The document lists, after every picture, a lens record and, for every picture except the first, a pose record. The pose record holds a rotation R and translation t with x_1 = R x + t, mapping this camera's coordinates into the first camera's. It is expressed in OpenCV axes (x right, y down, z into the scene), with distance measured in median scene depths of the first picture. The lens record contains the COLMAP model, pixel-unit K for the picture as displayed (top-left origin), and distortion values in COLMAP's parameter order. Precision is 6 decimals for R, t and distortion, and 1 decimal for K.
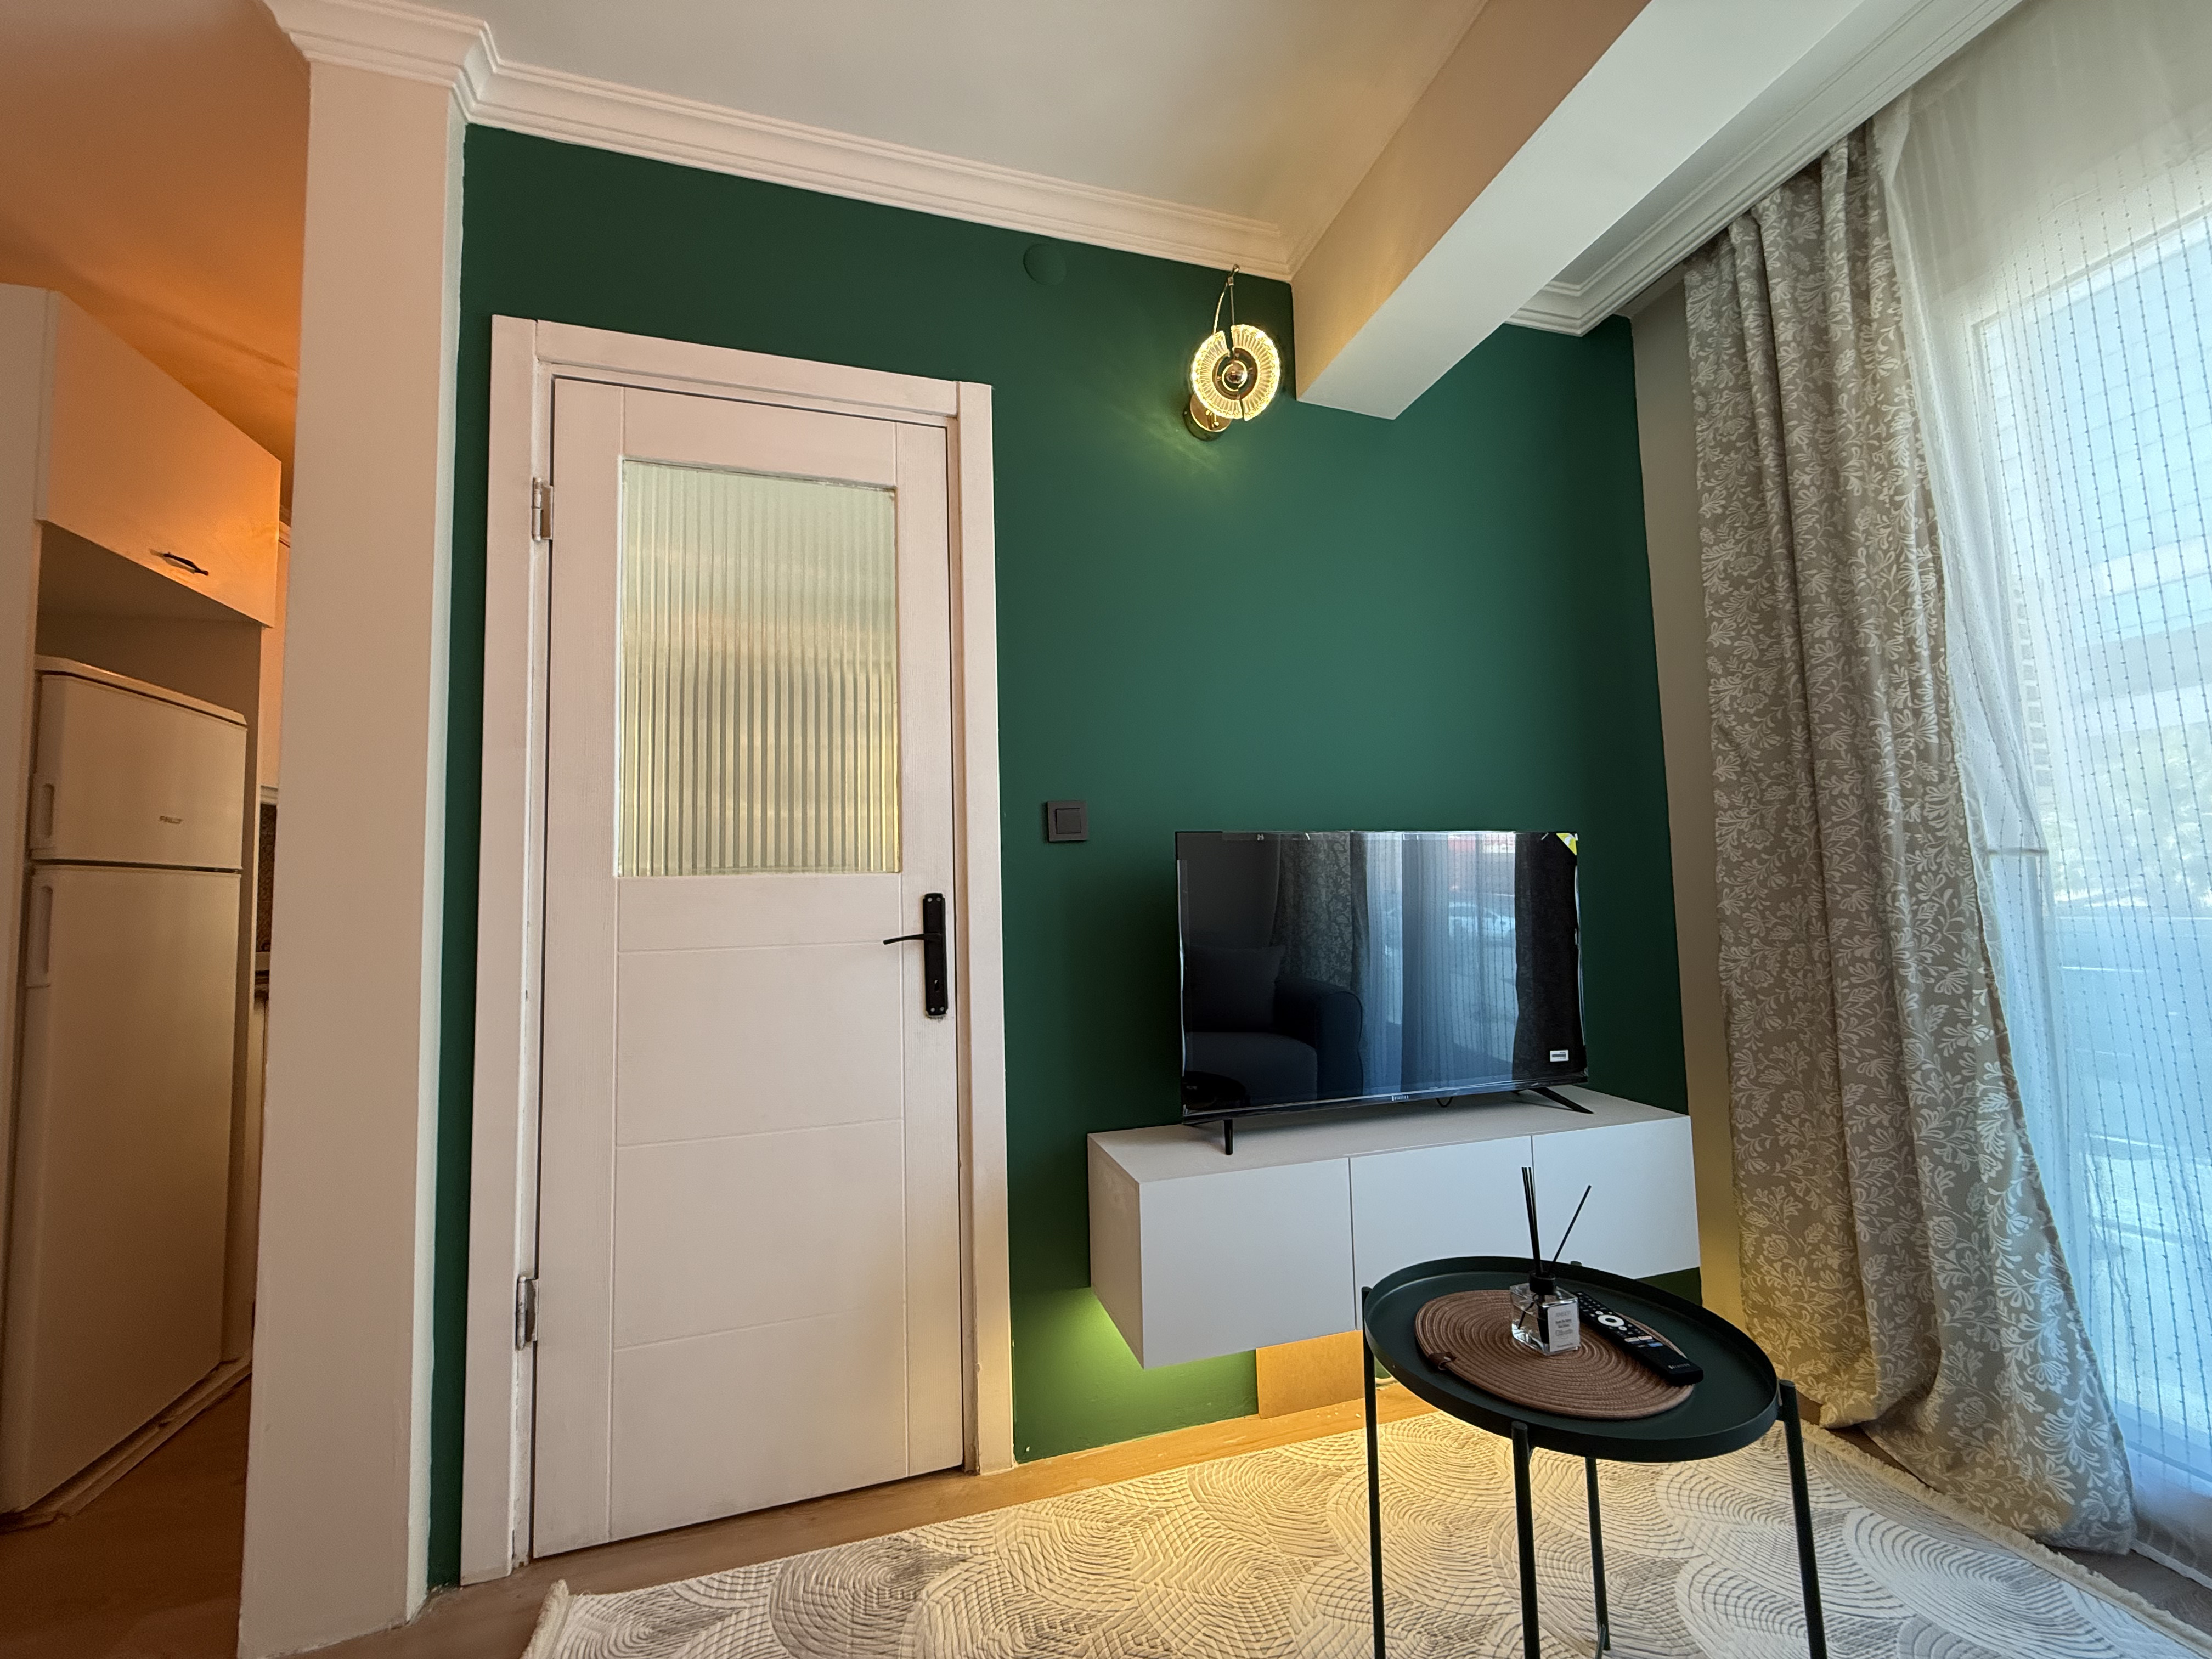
lens RADIAL K [[881.8, 0, 1100.6], [0, 881.8, 826.5], [0, 0, 1]] dist [-0.000077, 0.000337]
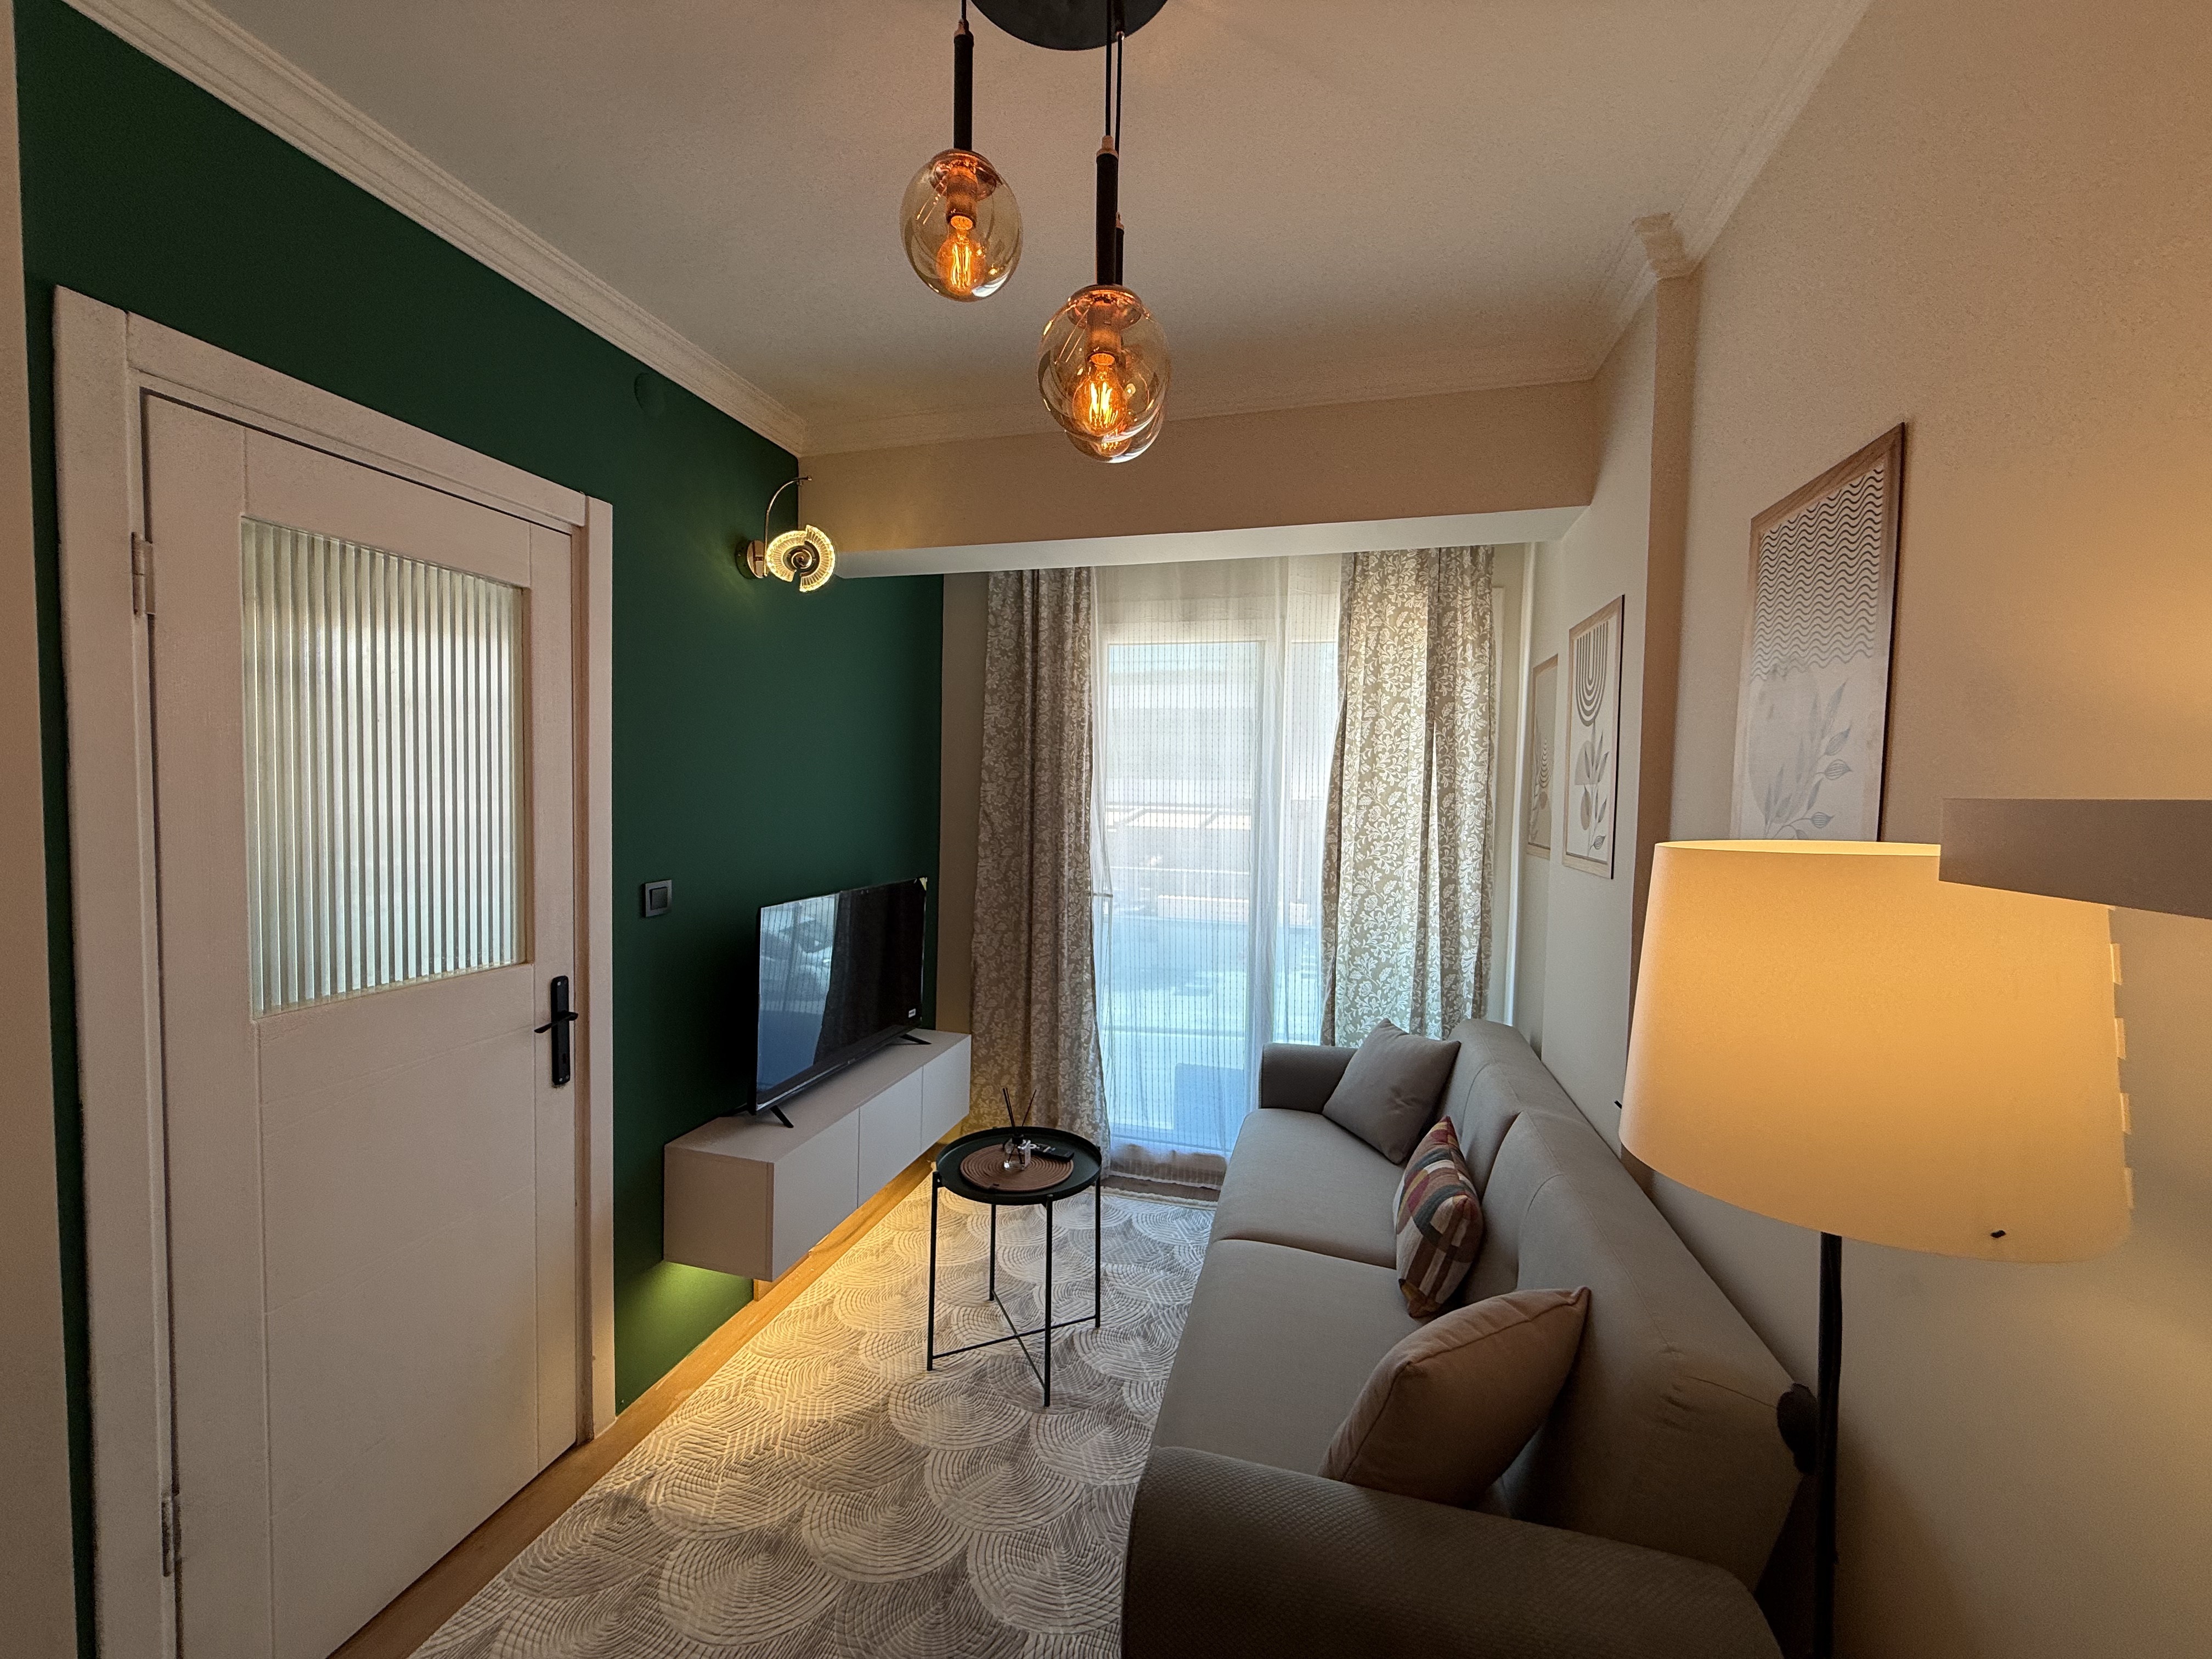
lens RADIAL K [[881.8, 0, 1102.7], [0, 881.8, 827.0], [0, 0, 1]] dist [-0.000077, 0.000337]
pose [[0.521768, 0.000235, 0.853087, -0.783687], [-0.104147, 0.992537, 0.063425, -0.254197], [-0.846706, -0.121940, 0.517899, -0.129234]]
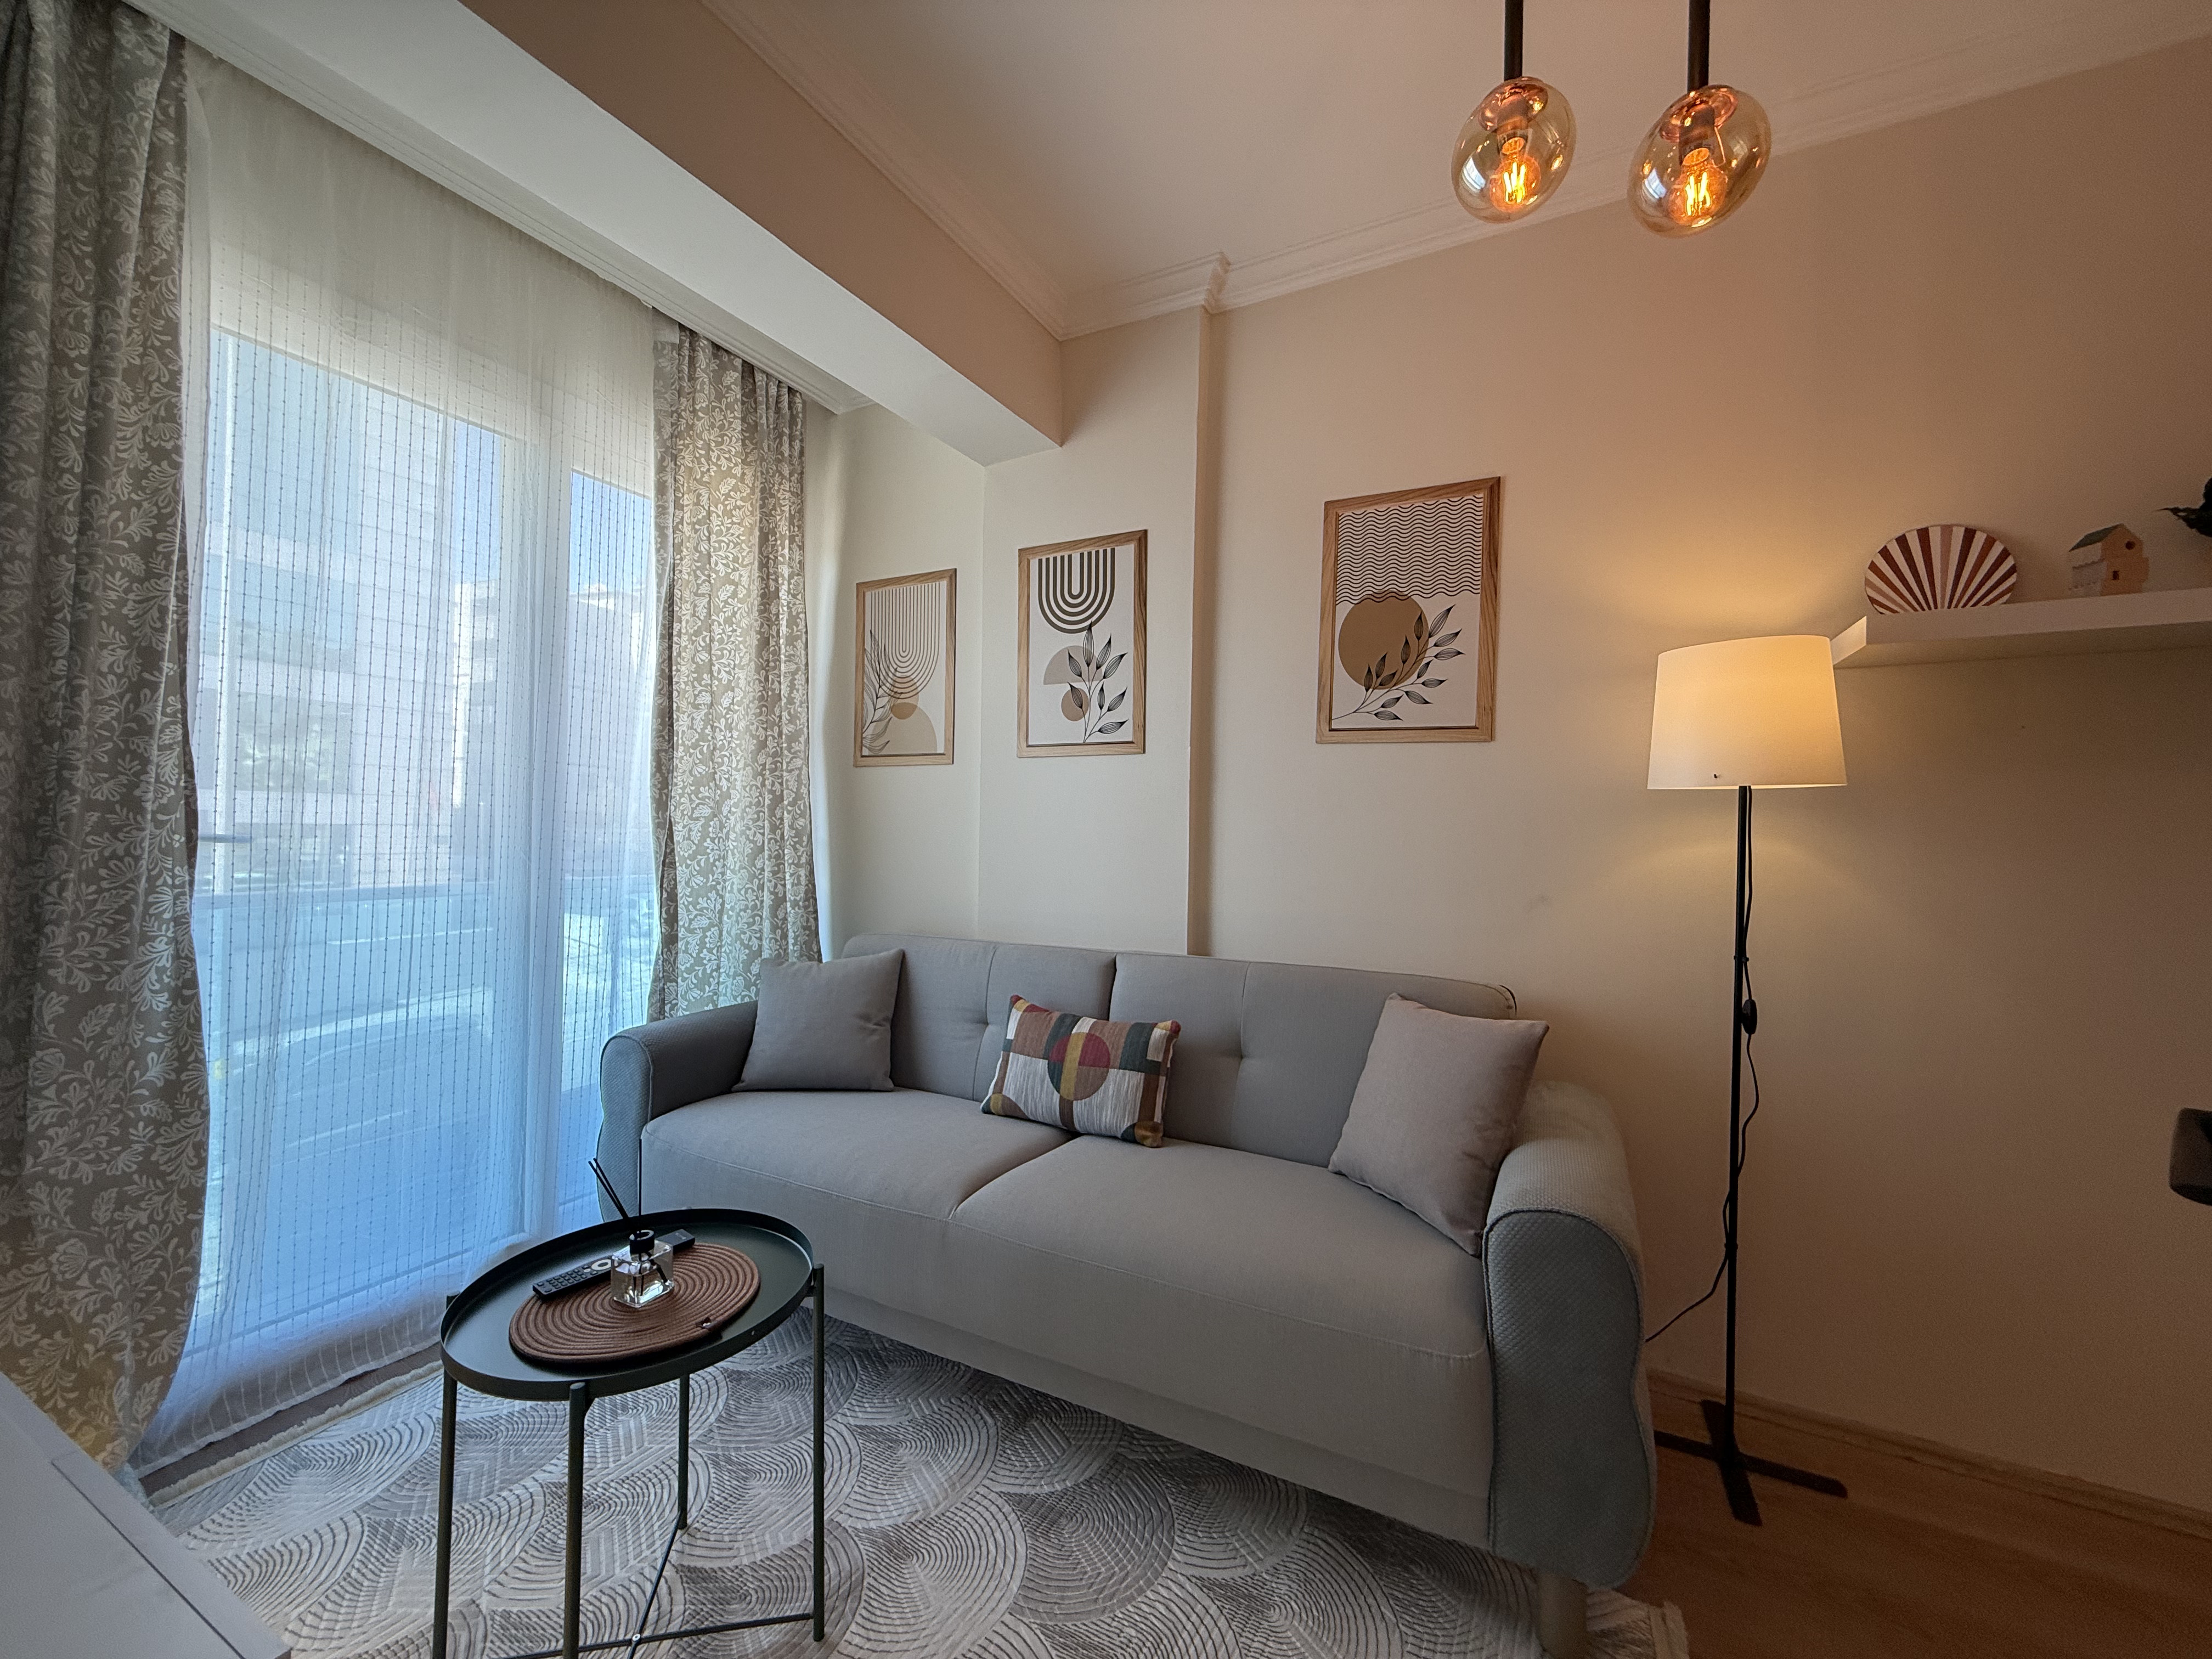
lens RADIAL K [[881.8, 0, 1102.1], [0, 881.8, 826.5], [0, 0, 1]] dist [-0.000077, 0.000337]
pose [[-0.716744, 0.019480, 0.697064, -0.430872], [-0.051108, 0.995454, -0.080370, 0.040384], [-0.695461, -0.093230, -0.712490, 0.906959]]
